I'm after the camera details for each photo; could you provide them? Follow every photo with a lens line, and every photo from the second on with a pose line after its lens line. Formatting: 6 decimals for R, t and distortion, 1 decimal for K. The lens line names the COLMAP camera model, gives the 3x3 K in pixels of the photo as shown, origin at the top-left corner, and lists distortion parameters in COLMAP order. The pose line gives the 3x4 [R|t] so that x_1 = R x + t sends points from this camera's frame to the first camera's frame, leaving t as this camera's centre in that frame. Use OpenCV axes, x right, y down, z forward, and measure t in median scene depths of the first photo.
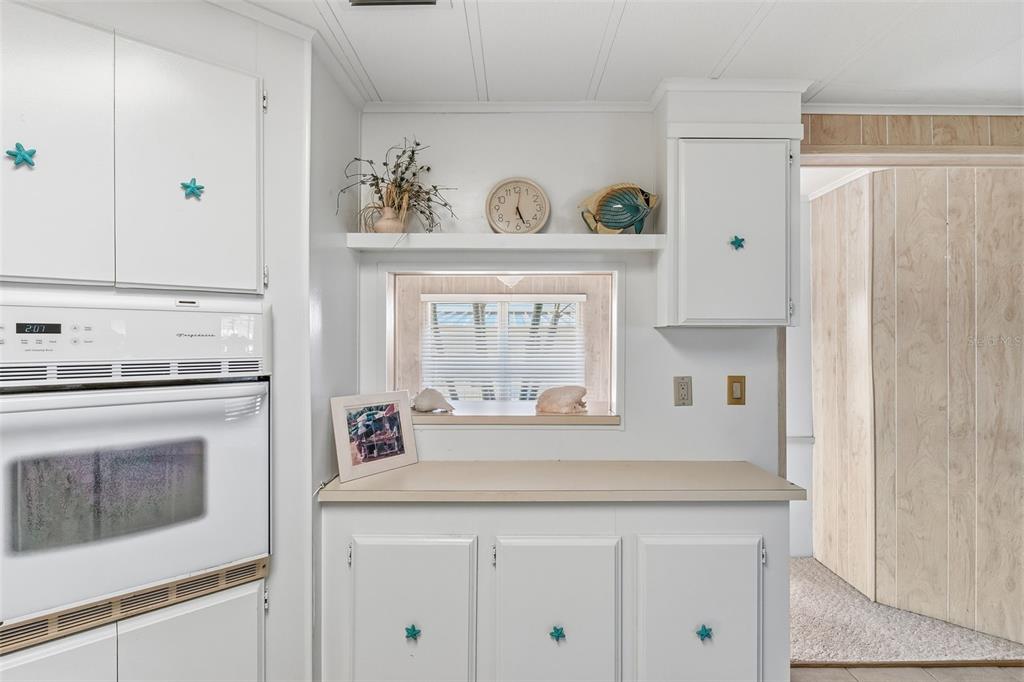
lens RADIAL K [[516.7, 0, 512.0], [0, 516.7, 341.0], [0, 0, 1]] dist [-0.002077, -0.001165]
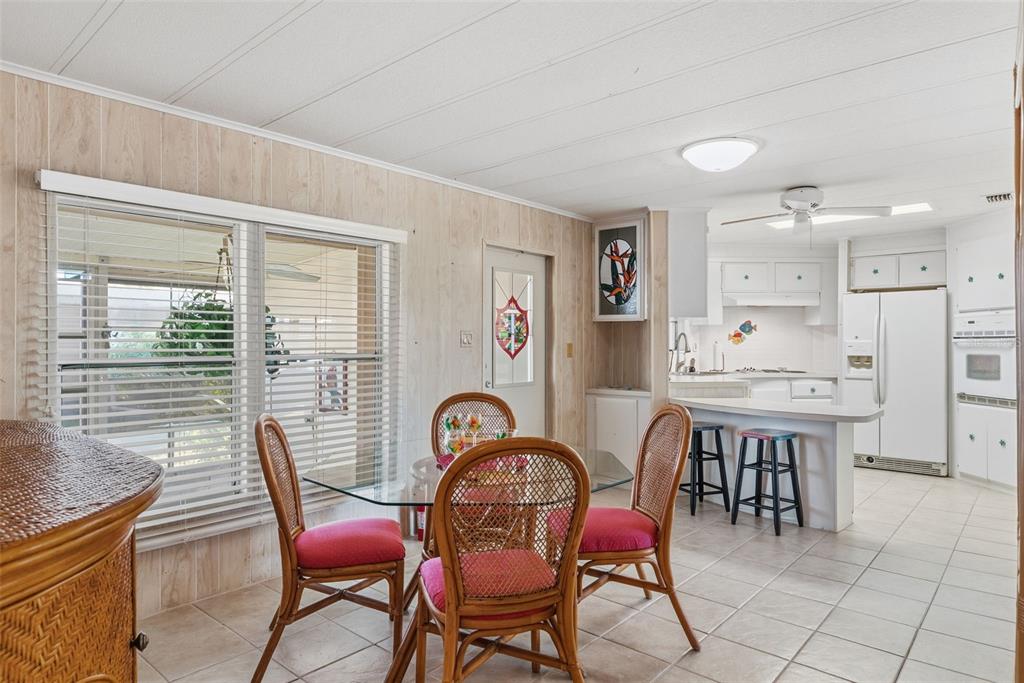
lens RADIAL K [[616.2, 0, 512.0], [0, 616.2, 341.5], [0, 0, 1]] dist [0.000470, 0.000024]
pose [[-0.661840, -0.002336, -0.749641, 2.972135], [0.001188, 0.999991, -0.004165, 0.083246], [0.749644, -0.003647, -0.661831, 0.892287]]
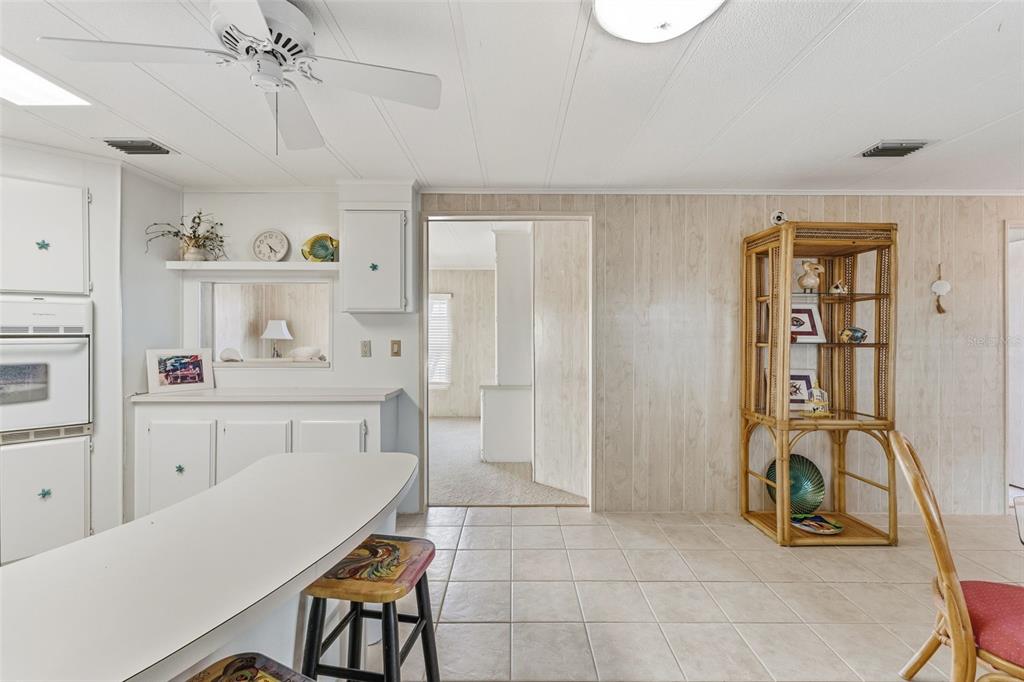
lens RADIAL K [[438.5, 0, 513.8], [0, 438.5, 333.4], [0, 0, 1]] dist [0.002706, -0.000038]
pose [[0.999982, -0.000617, 0.006017, 0.919612], [0.000609, 0.999999, 0.001245, 0.046580], [-0.006018, -0.001242, 0.999981, -0.574809]]
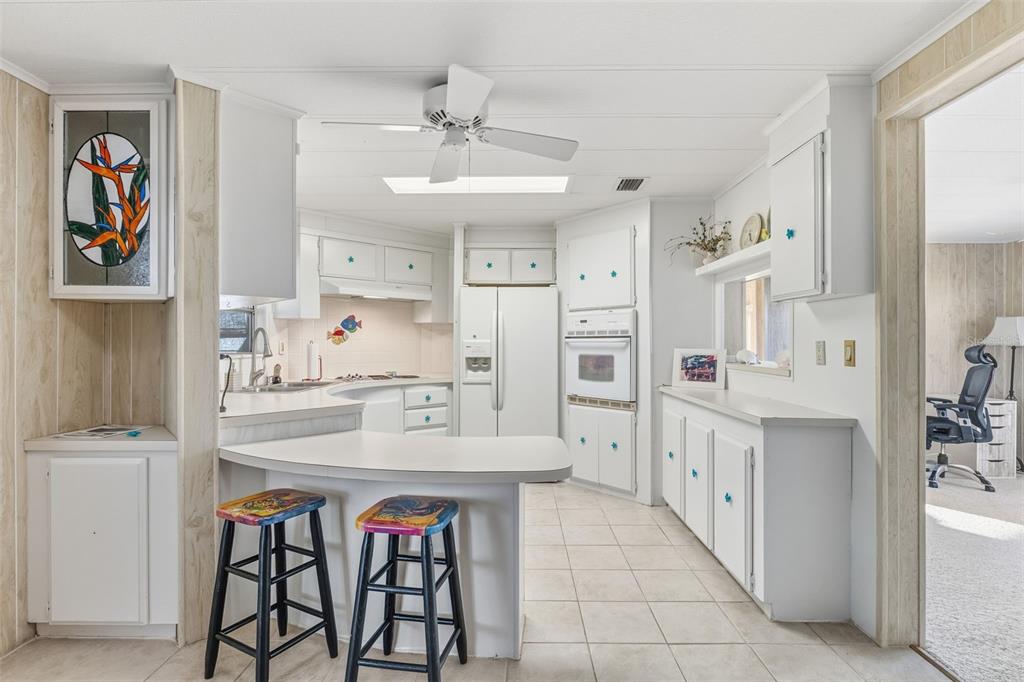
lens RADIAL K [[495.6, 0, 521.9], [0, 495.6, 343.2], [0, 0, 1]] dist [-0.010343, 0.000001]
pose [[-0.000727, 0.000424, -1.000000, 1.649245], [0.001391, 0.999999, 0.000423, 0.080448], [0.999999, -0.001391, -0.000727, 0.327483]]
